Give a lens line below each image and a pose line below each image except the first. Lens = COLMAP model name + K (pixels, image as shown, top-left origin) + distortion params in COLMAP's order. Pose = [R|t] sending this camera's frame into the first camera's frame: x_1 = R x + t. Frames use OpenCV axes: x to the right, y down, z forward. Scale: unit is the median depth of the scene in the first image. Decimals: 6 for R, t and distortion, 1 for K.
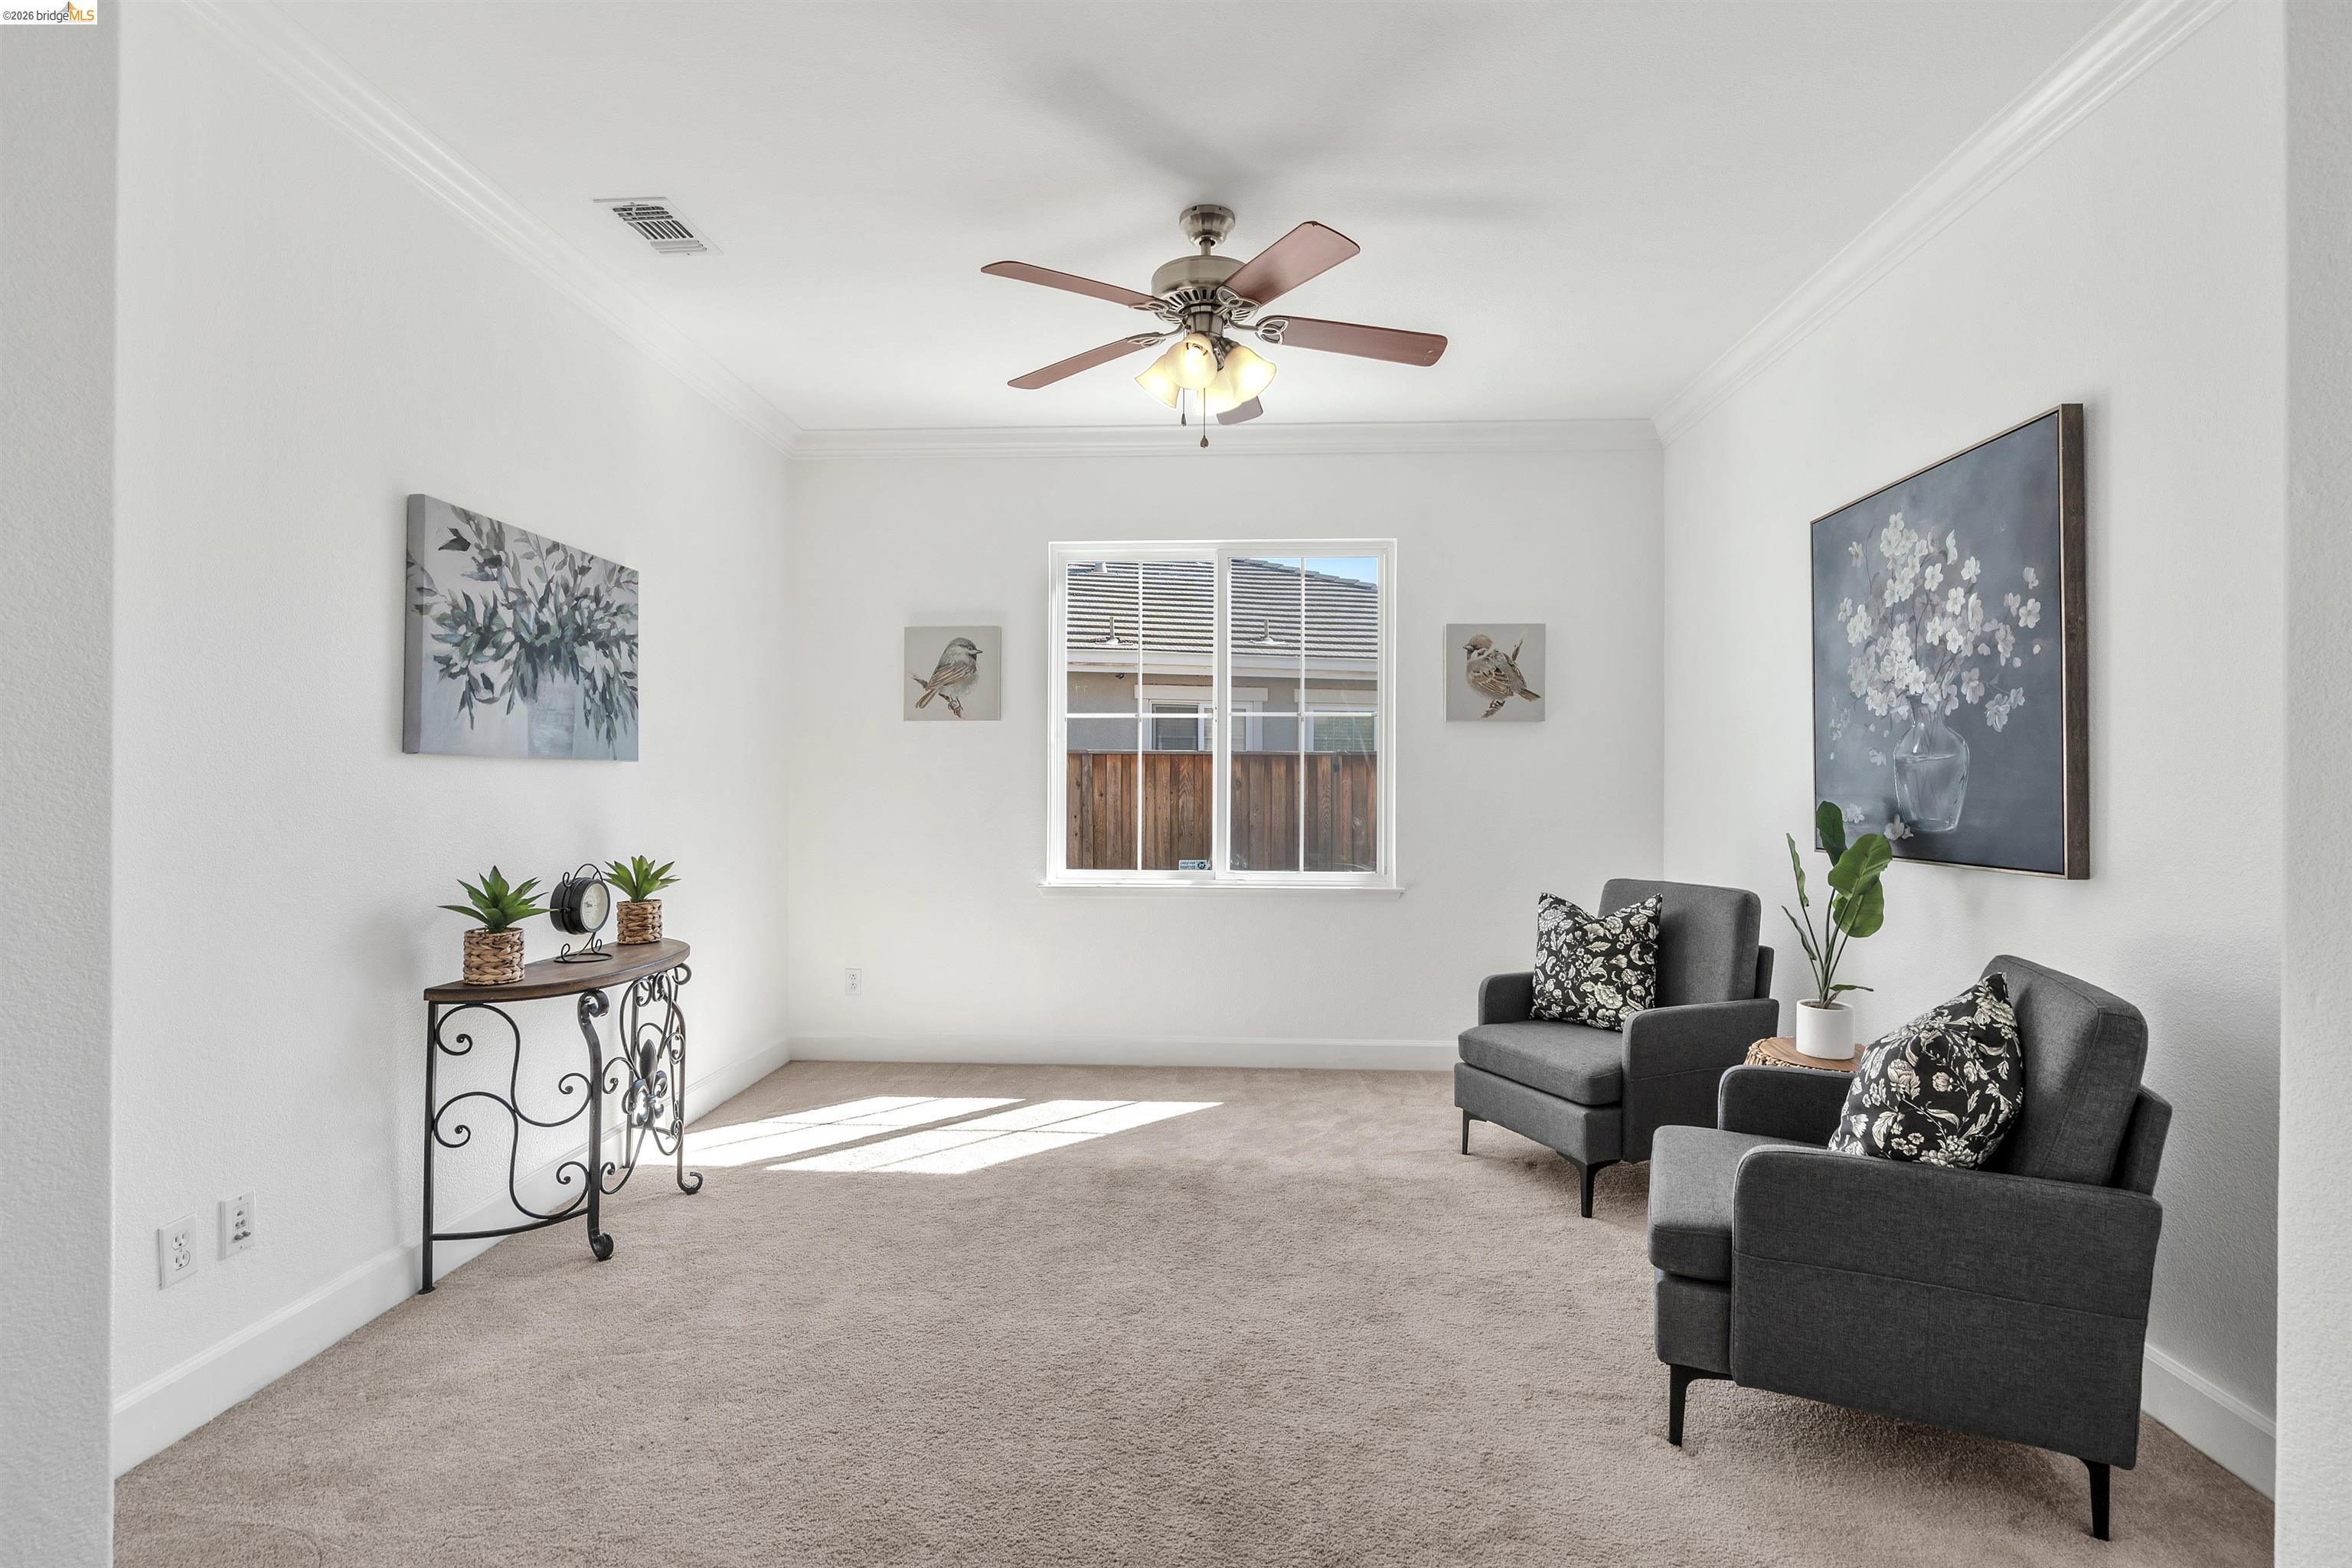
lens RADIAL K [[1090.5, 0, 1178.6], [0, 1090.5, 771.2], [0, 0, 1]] dist [0.001706, 0.000936]
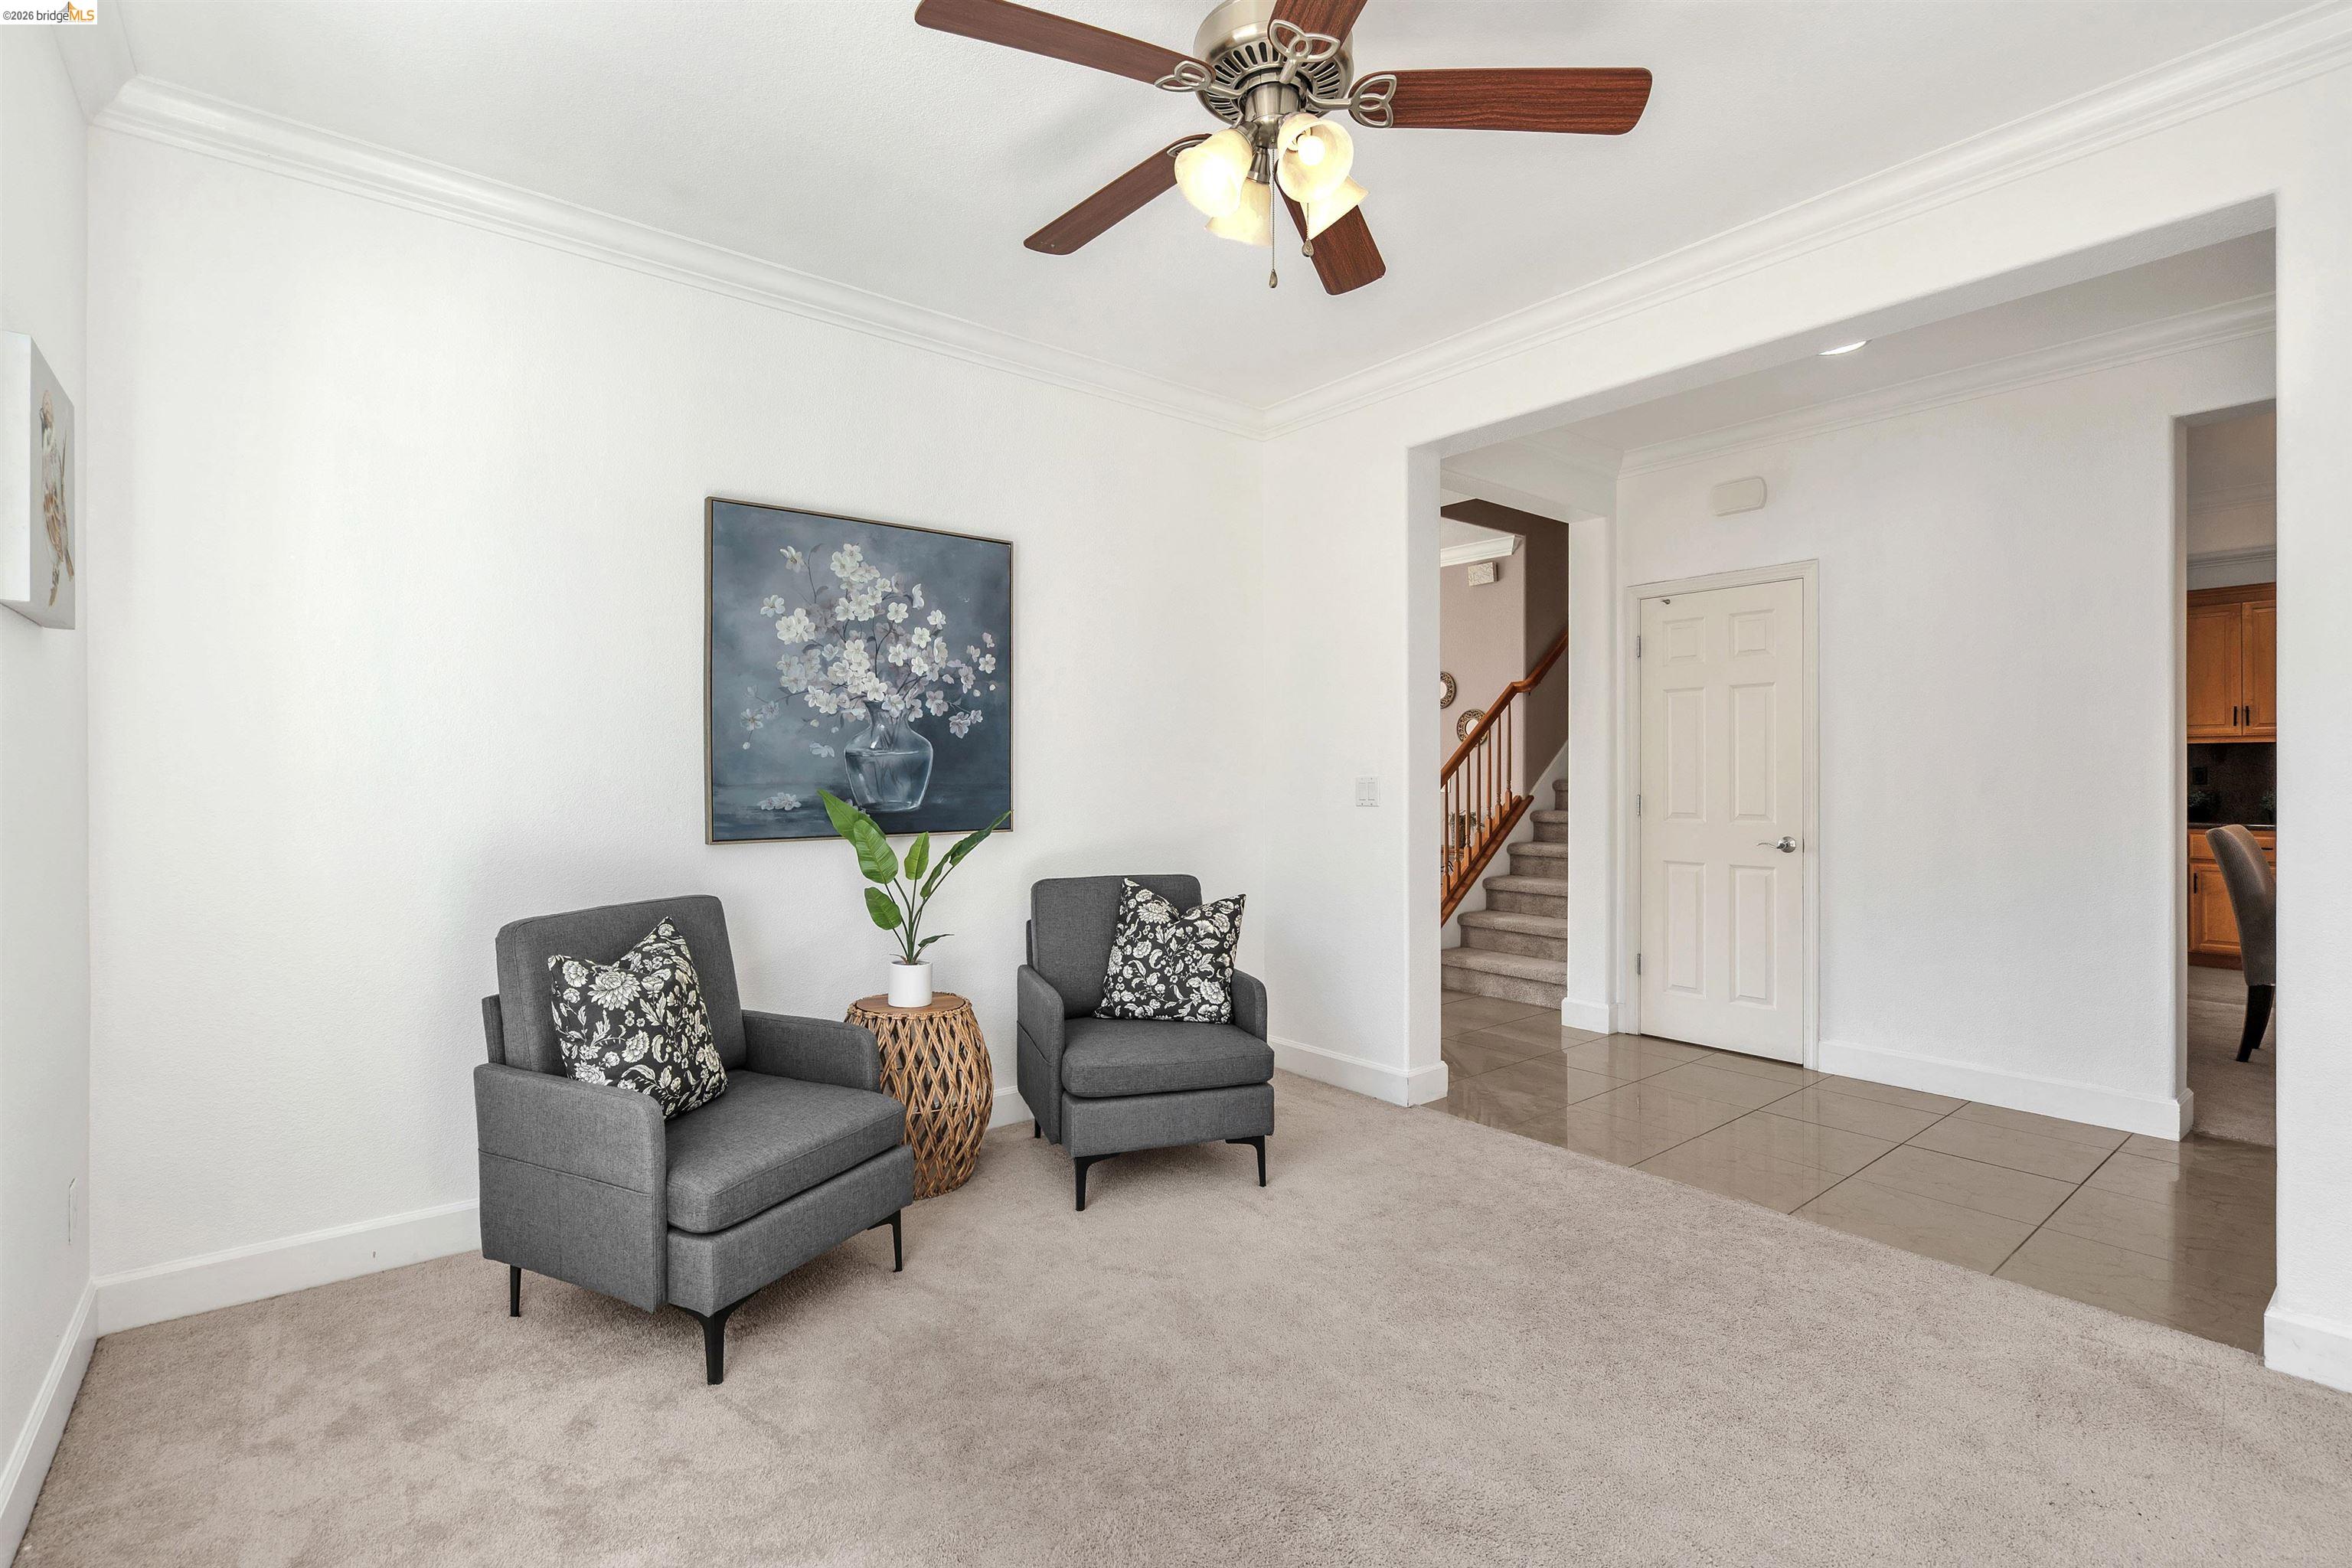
lens RADIAL K [[1090.5, 0, 1178.6], [0, 1090.5, 771.2], [0, 0, 1]] dist [0.001706, 0.000936]
pose [[-0.674993, -0.003169, 0.737818, -0.479114], [-0.011809, 0.999909, -0.006509, 0.013389], [-0.737730, -0.013107, -0.674969, 1.622758]]
